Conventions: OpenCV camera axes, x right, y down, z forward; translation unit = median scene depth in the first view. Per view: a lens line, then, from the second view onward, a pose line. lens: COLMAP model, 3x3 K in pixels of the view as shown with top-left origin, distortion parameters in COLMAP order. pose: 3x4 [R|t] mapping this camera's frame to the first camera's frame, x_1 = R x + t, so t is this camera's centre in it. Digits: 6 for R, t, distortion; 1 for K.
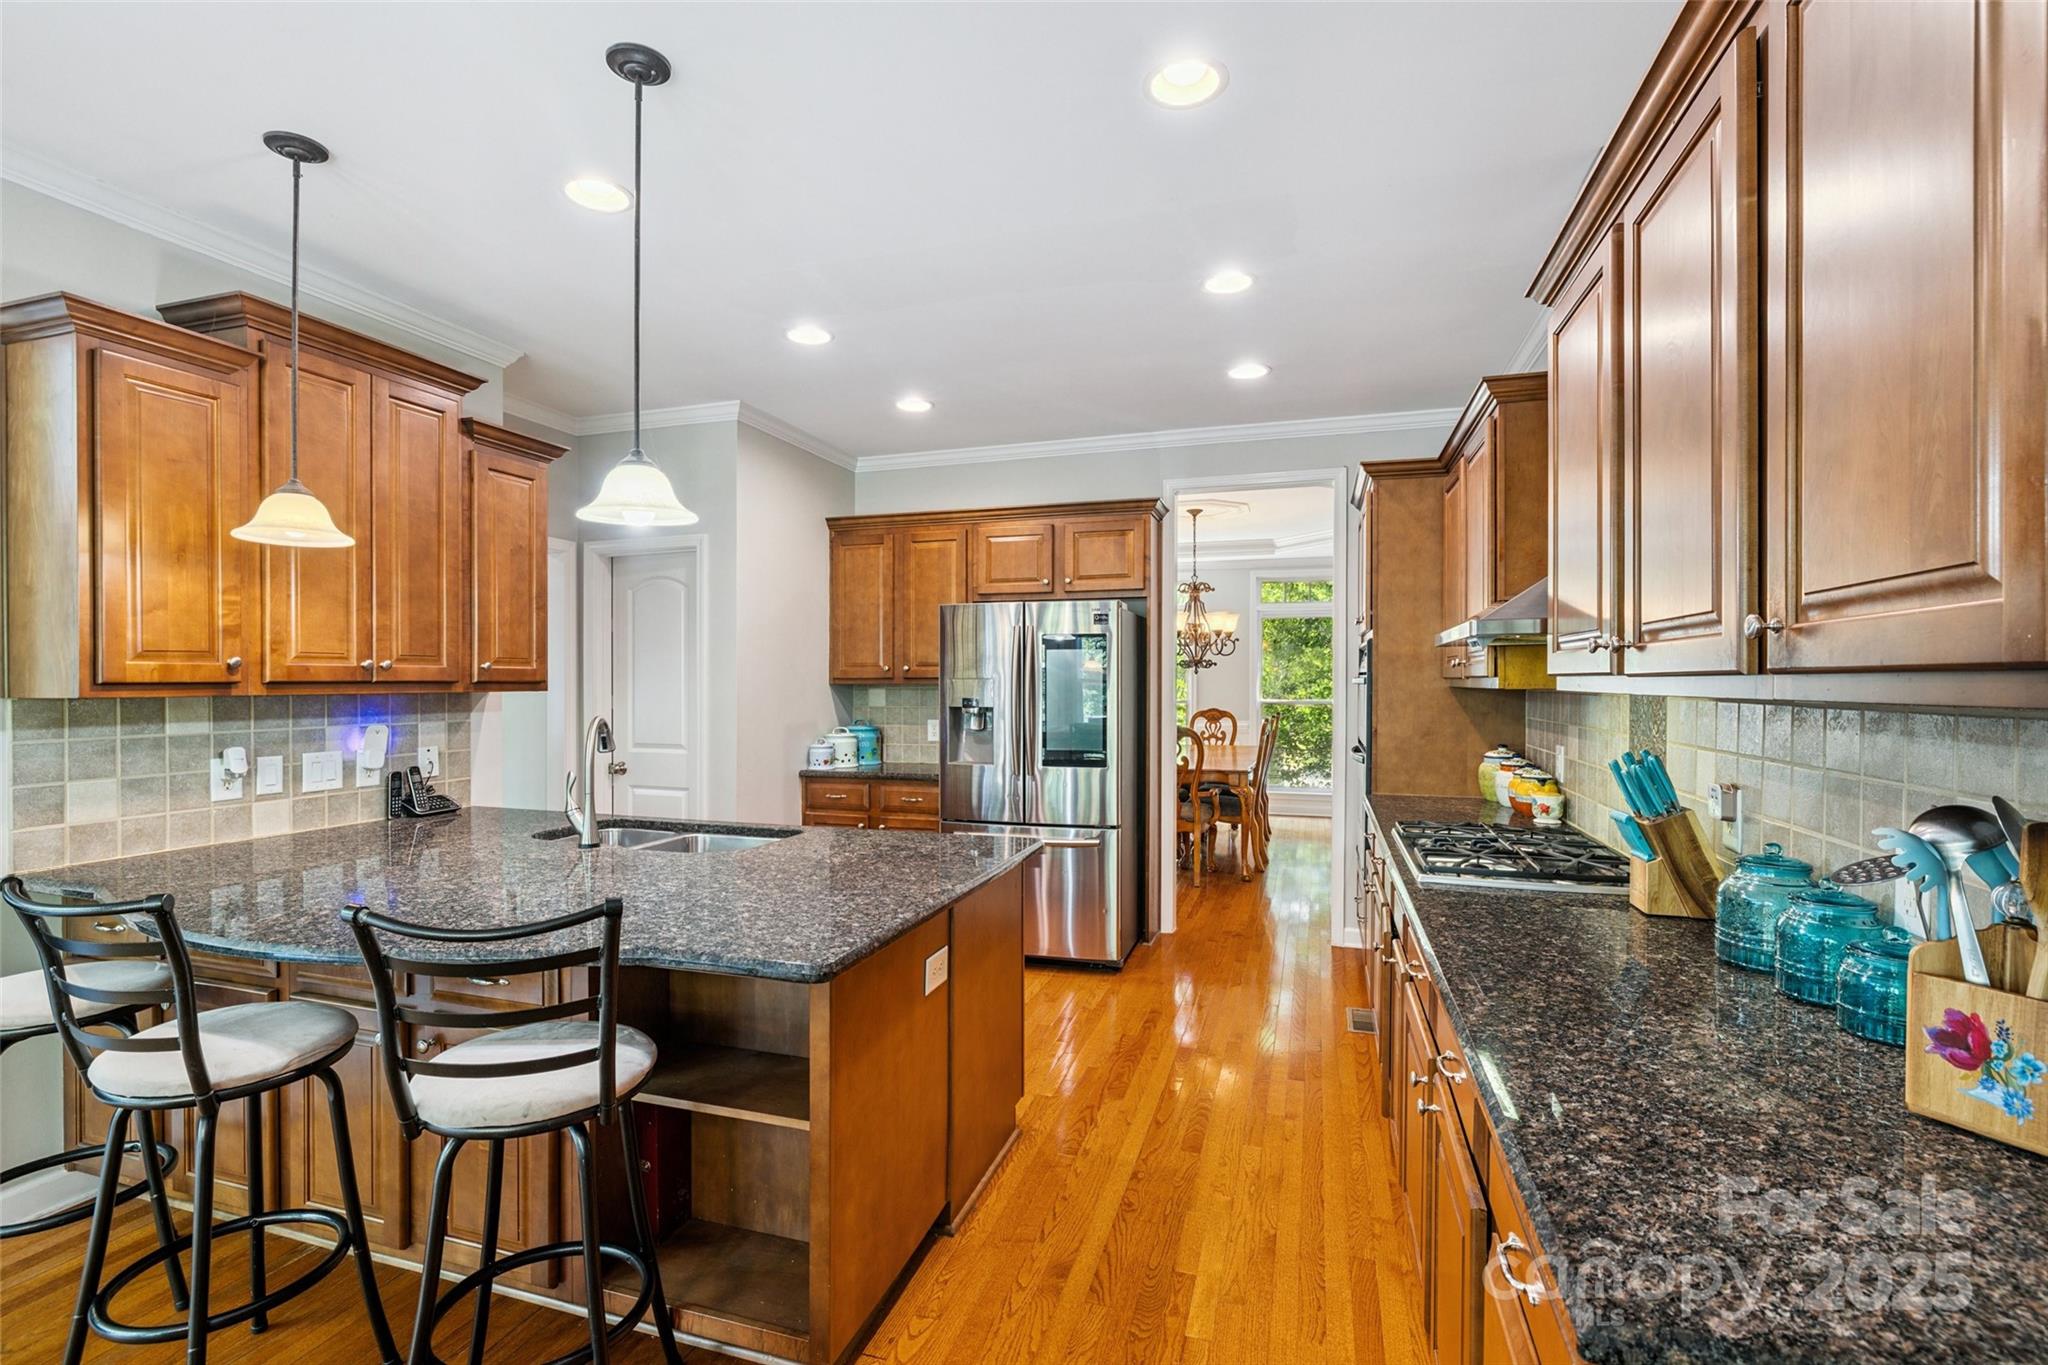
lens RADIAL K [[924.2, 0, 1024.0], [0, 924.2, 682.5], [0, 0, 1]] dist [-0.002626, -0.000345]
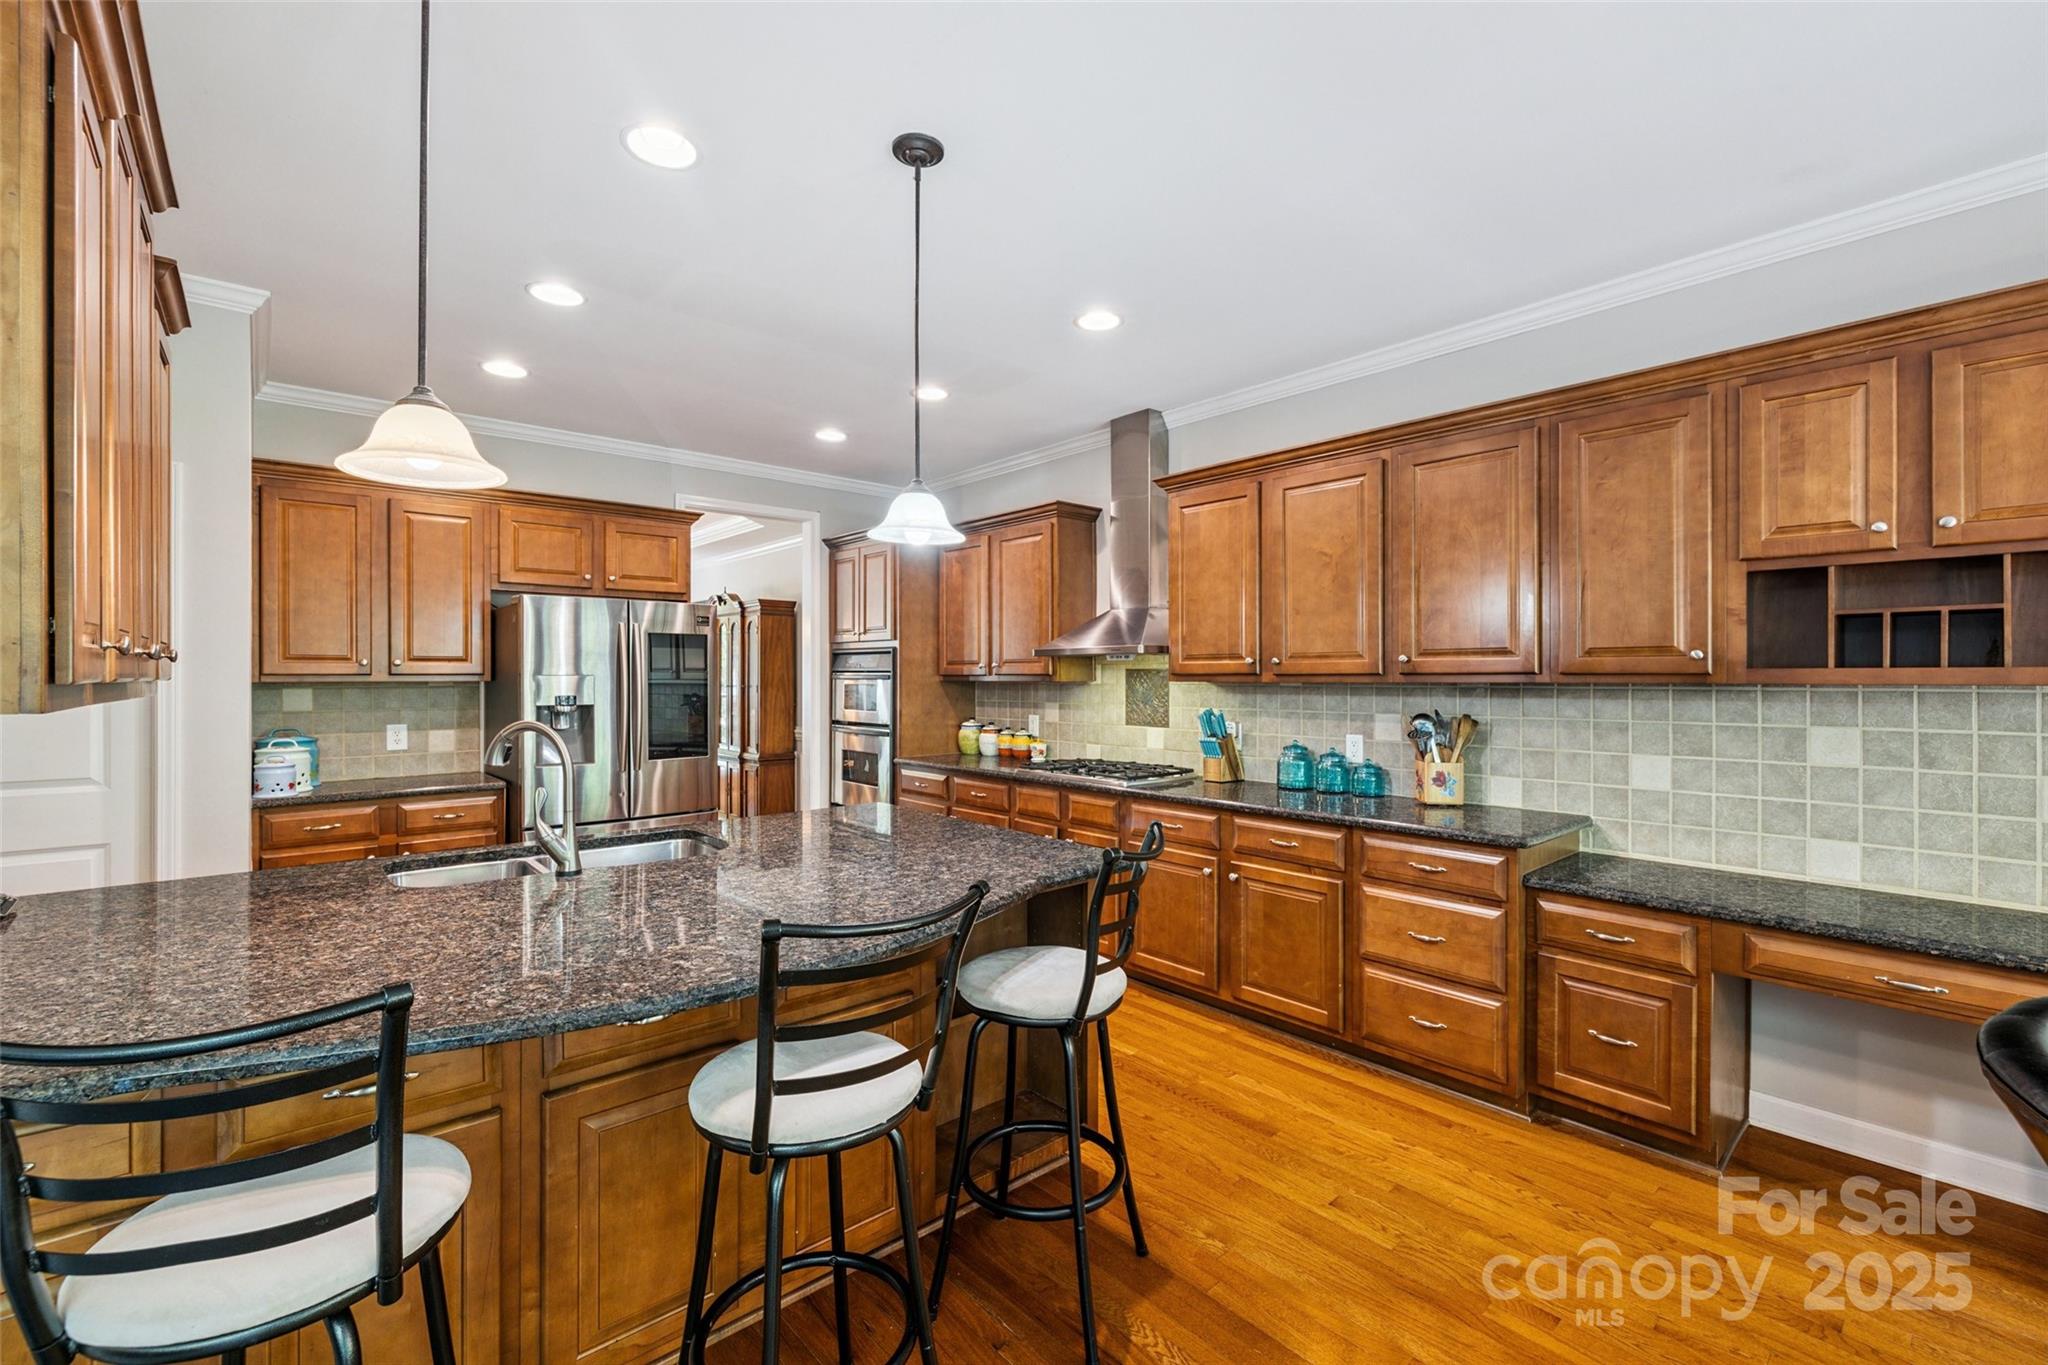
lens RADIAL K [[898.0, 0, 984.0], [0, 898.0, 678.3], [0, 0, 1]] dist [0.002321, 0.000467]
pose [[0.523972, -0.001709, 0.851734, -0.617218], [0.003051, 0.999995, 0.000130, -0.000318], [-0.851730, 0.002530, 0.523975, 0.149021]]
